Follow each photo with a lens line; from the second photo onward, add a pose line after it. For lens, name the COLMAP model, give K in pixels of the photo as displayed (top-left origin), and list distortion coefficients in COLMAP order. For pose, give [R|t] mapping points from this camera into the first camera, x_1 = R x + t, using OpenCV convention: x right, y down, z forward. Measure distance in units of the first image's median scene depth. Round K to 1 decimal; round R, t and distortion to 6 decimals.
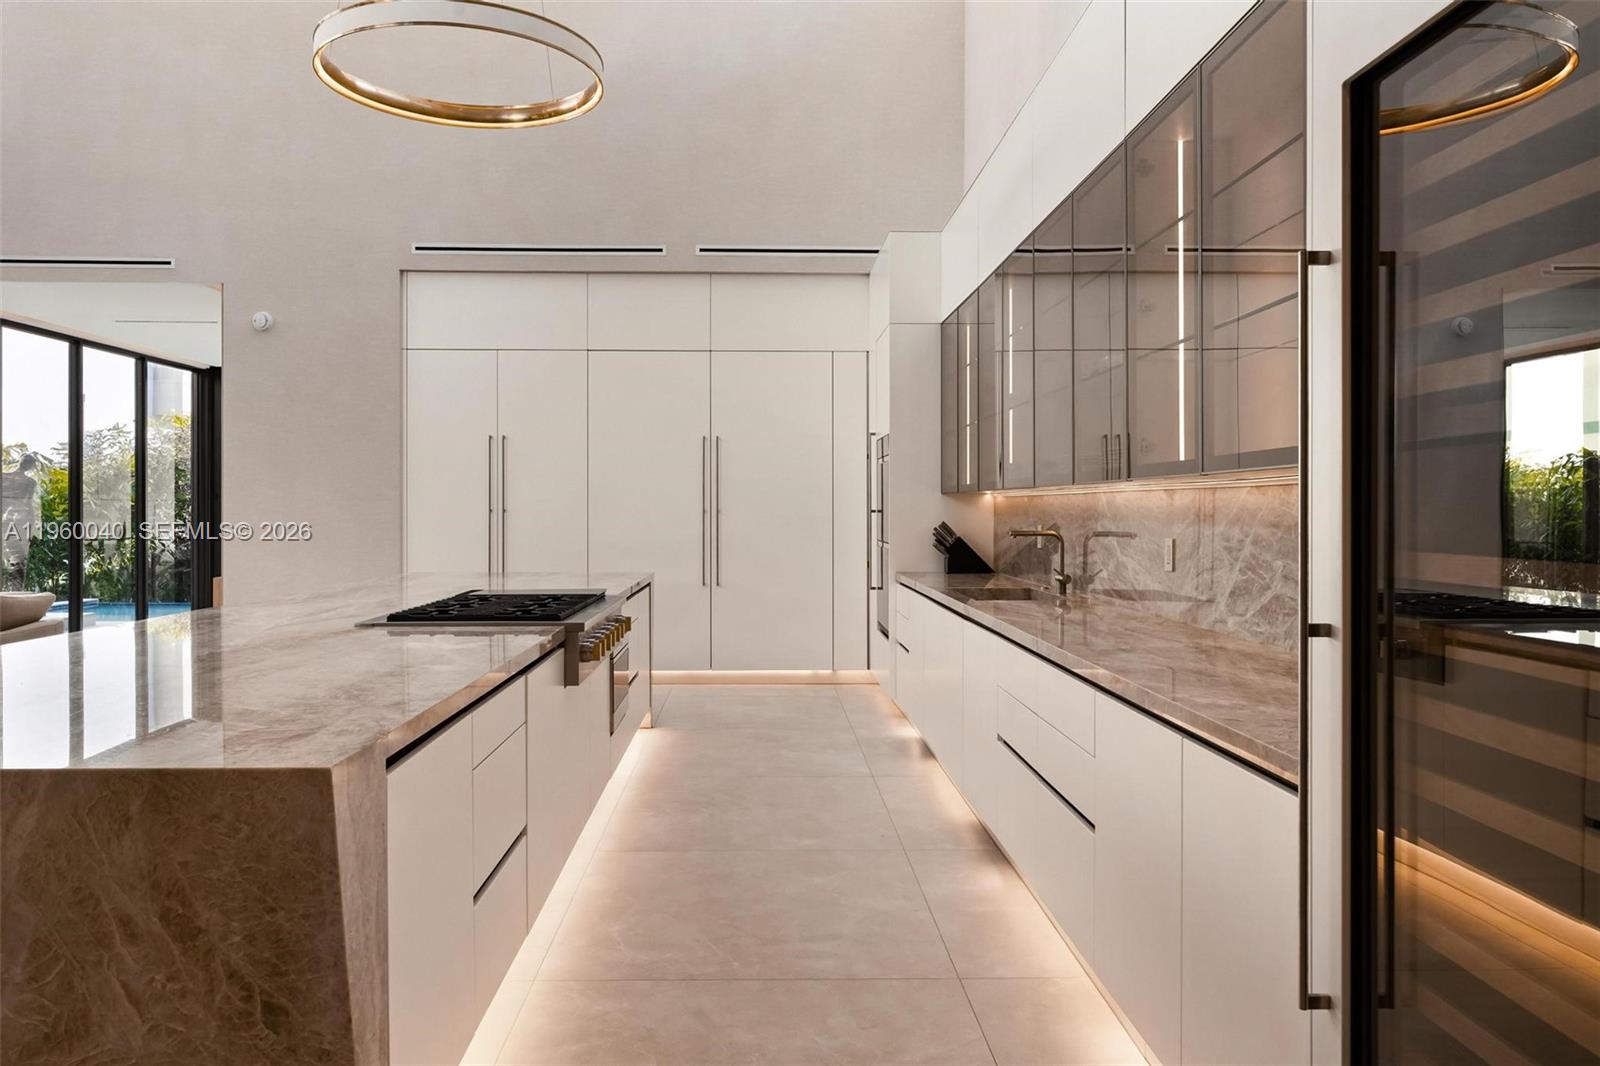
lens RADIAL K [[1114.2, 0, 797.7], [0, 1114.2, 533.0], [0, 0, 1]] dist [-0.032530, -0.004343]
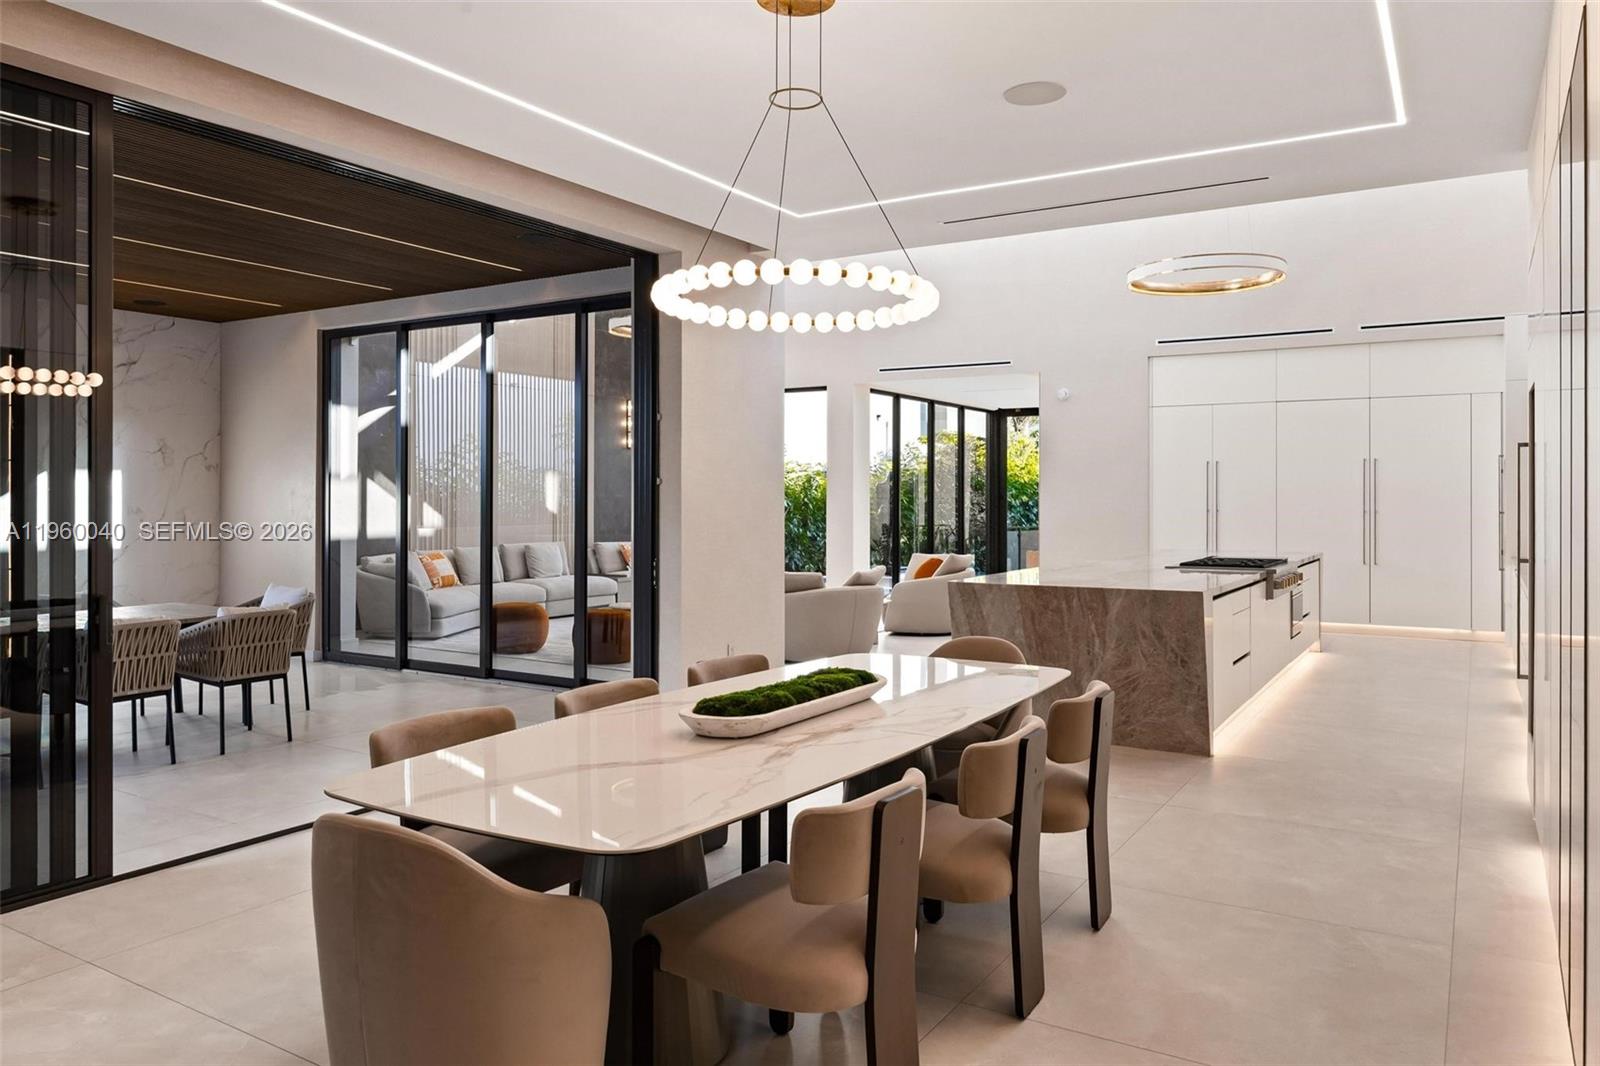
lens RADIAL K [[1114.2, 0, 795.0], [0, 1114.2, 532.0], [0, 0, 1]] dist [-0.032530, -0.004343]
pose [[0.827784, 0.002964, -0.561038, 0.158934], [-0.000773, 0.999991, 0.004143, 0.001852], [0.561046, -0.002996, 0.827779, -0.864399]]
